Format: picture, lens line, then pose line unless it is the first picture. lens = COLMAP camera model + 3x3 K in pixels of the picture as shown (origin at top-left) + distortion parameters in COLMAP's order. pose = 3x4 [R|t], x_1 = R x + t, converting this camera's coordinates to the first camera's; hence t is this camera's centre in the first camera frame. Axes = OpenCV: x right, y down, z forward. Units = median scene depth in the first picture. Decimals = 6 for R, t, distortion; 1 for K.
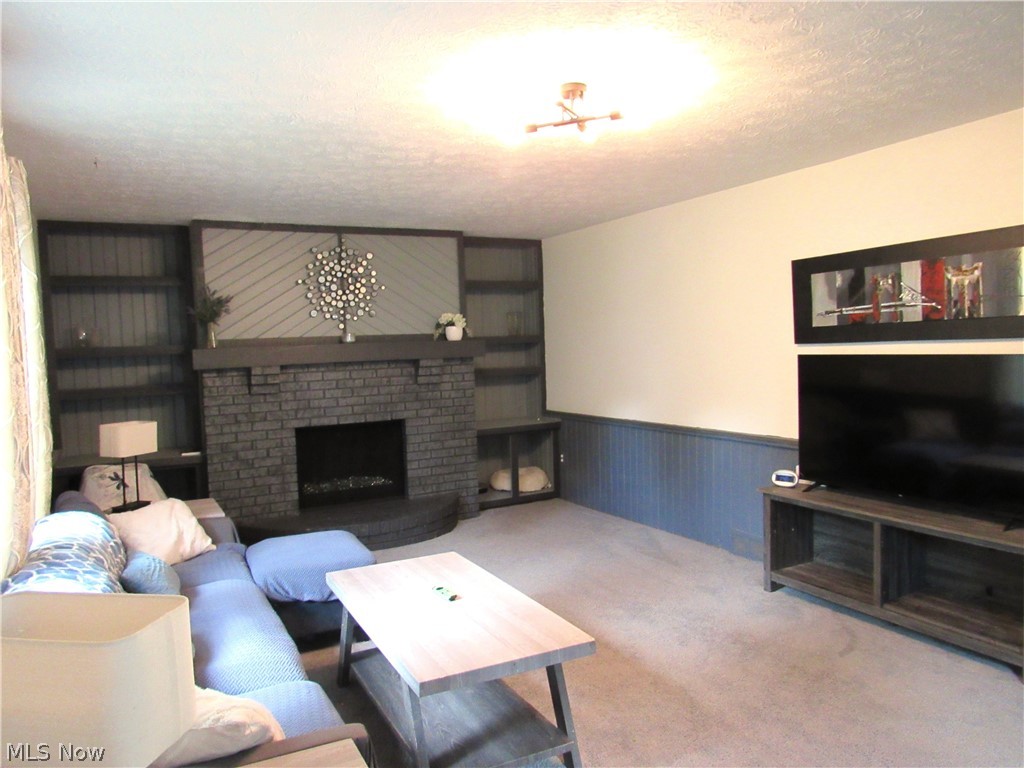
lens RADIAL K [[737.6, 0, 510.0], [0, 737.6, 382.7], [0, 0, 1]] dist [-0.010802, -0.004999]
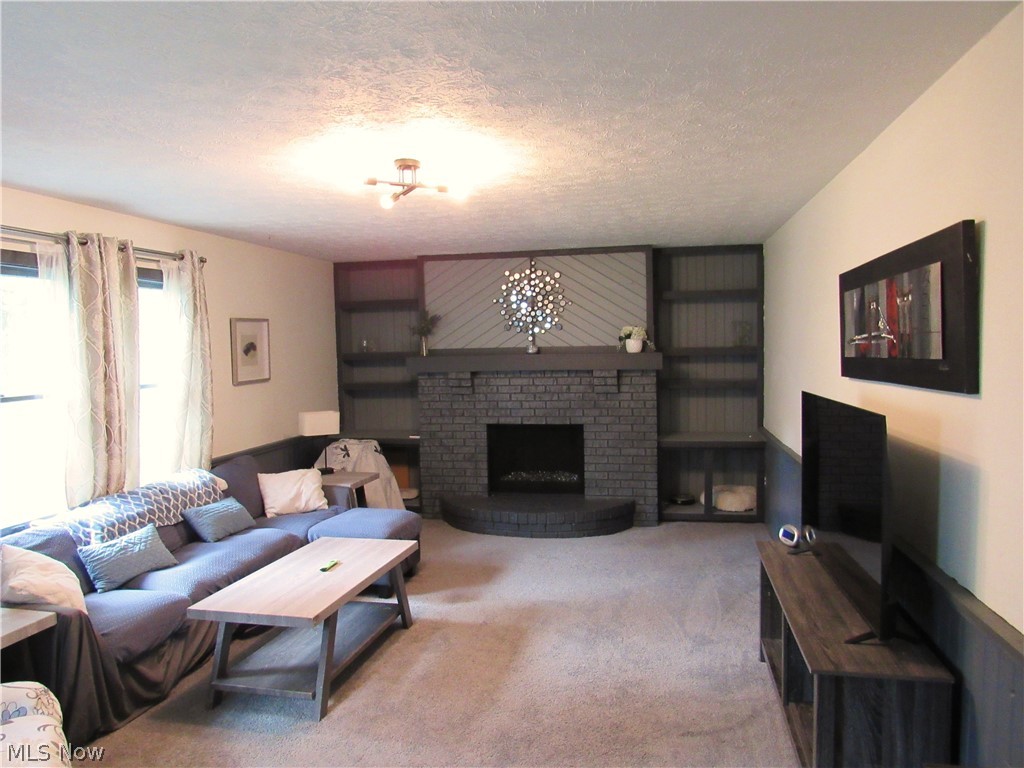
lens RADIAL K [[737.6, 0, 507.4], [0, 737.6, 385.9], [0, 0, 1]] dist [-0.010802, -0.004999]
pose [[0.771852, 0.055972, -0.633334, 0.473819], [-0.040596, 0.998423, 0.038763, -0.046598], [0.634505, -0.004208, 0.772907, 0.095640]]
